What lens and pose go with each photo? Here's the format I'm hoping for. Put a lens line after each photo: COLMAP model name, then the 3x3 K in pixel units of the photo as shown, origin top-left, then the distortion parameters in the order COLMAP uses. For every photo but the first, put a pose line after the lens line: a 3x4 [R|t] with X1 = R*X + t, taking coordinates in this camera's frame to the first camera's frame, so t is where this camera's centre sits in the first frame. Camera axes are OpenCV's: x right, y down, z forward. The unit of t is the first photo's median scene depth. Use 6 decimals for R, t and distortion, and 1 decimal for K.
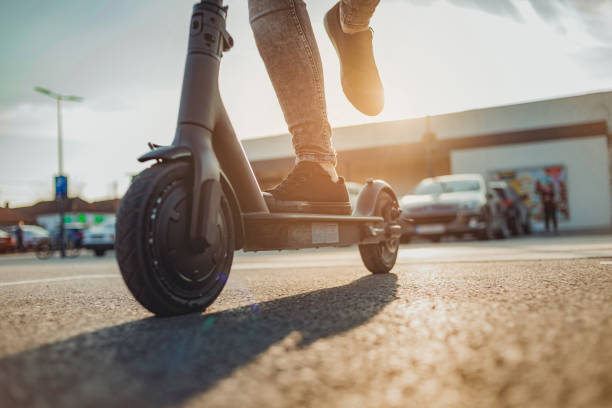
lens RADIAL K [[584.4, 0, 306.0], [0, 584.4, 204.0], [0, 0, 1]] dist [0.013769, 0.012820]
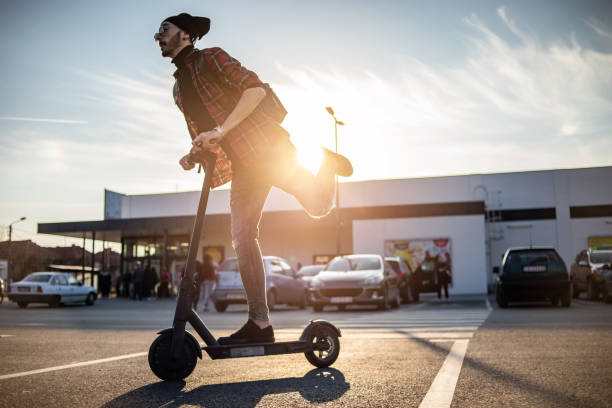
lens RADIAL K [[588.5, 0, 306.0], [0, 588.5, 204.0], [0, 0, 1]] dist [-0.140963, 0.002398]
pose [[0.984526, 0.057618, 0.165497, -0.052744], [-0.041153, 0.994009, -0.101251, -0.019916], [-0.170339, 0.092874, 0.980999, -0.153414]]
